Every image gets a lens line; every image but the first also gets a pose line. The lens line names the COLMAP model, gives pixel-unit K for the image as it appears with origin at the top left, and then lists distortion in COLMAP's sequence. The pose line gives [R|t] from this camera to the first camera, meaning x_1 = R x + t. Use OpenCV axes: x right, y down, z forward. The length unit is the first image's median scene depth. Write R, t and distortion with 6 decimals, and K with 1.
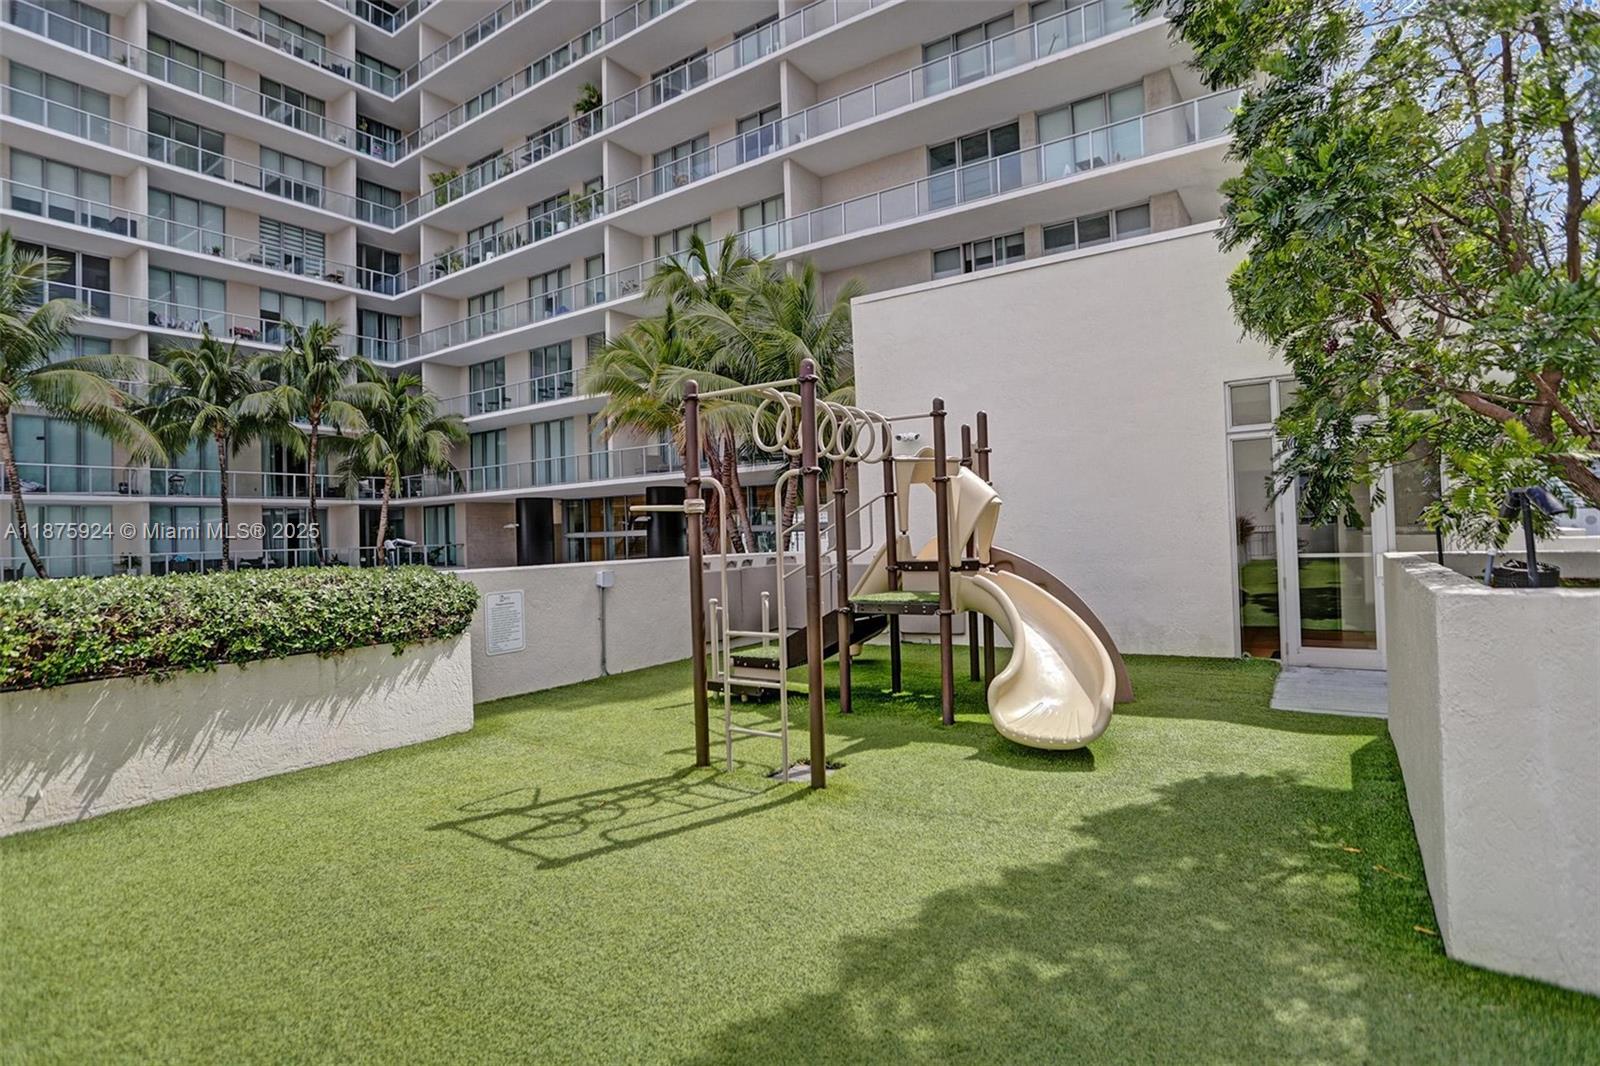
lens RADIAL K [[839.5, 0, 780.8], [0, 839.5, 527.6], [0, 0, 1]] dist [0.003258, 0.002089]
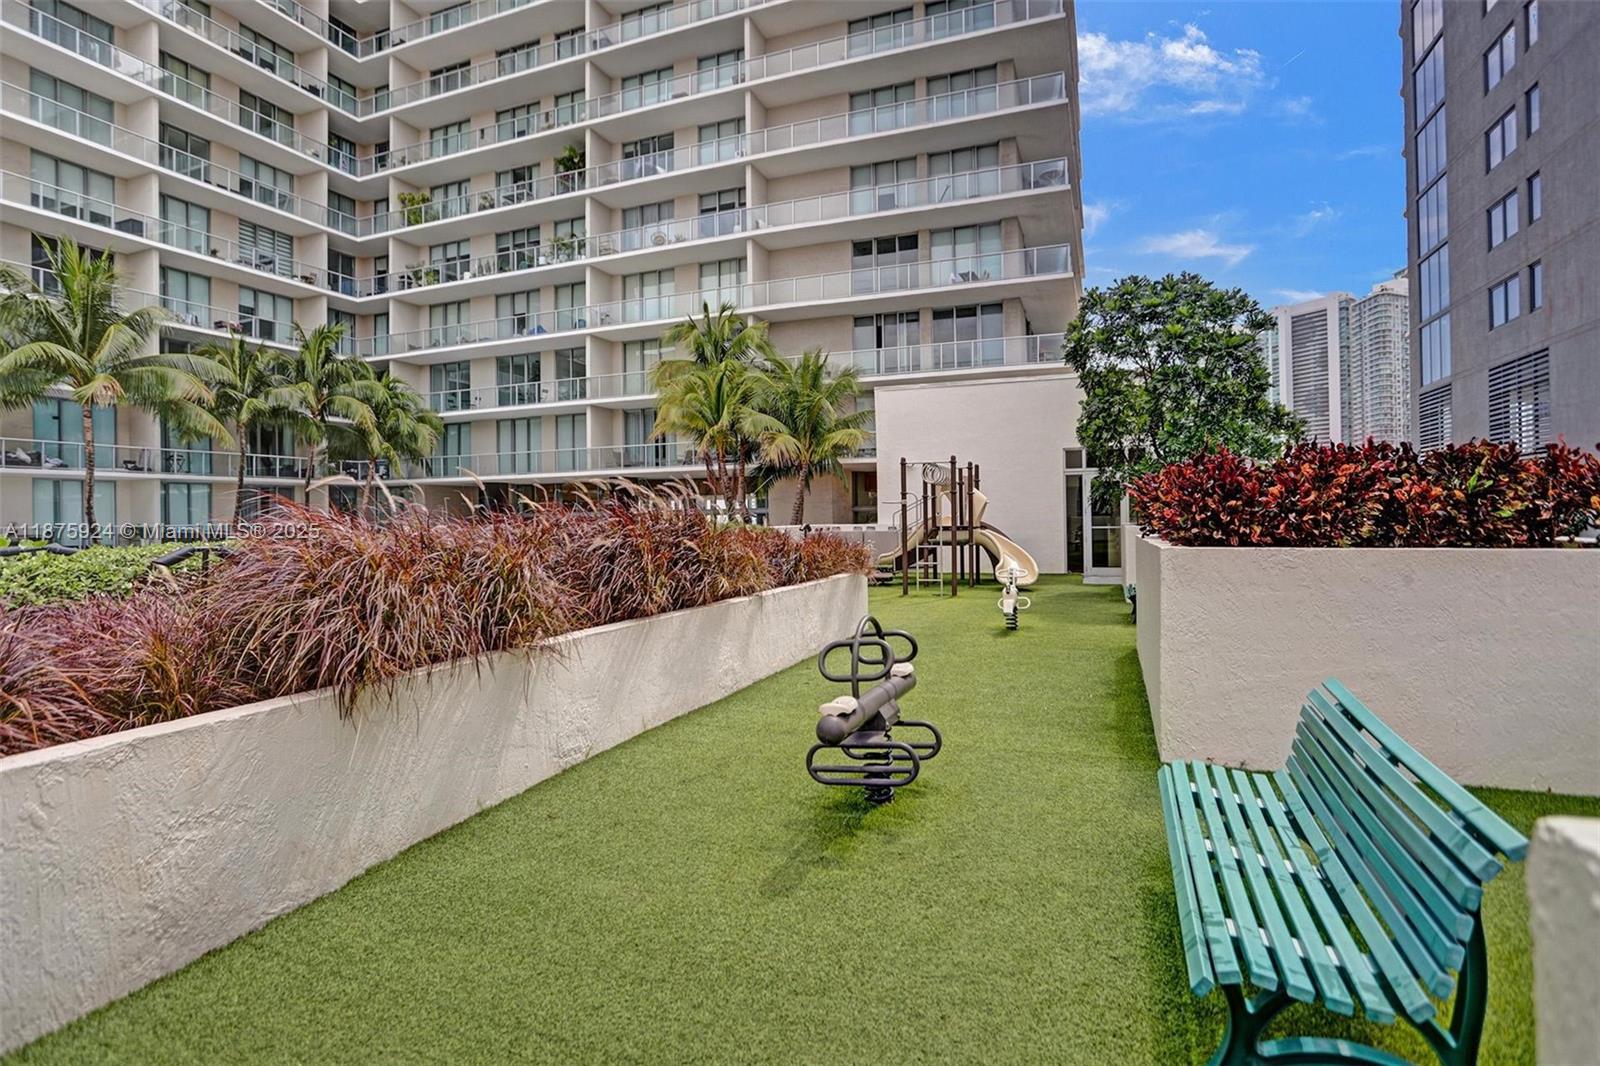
lens RADIAL K [[826.1, 0, 800.0], [0, 826.1, 533.0], [0, 0, 1]] dist [0.017030, -0.000390]
pose [[0.973663, 0.015711, 0.227450, -0.151788], [-0.019854, 0.999676, 0.015936, 0.006053], [-0.227126, -0.020032, 0.973659, -0.229522]]
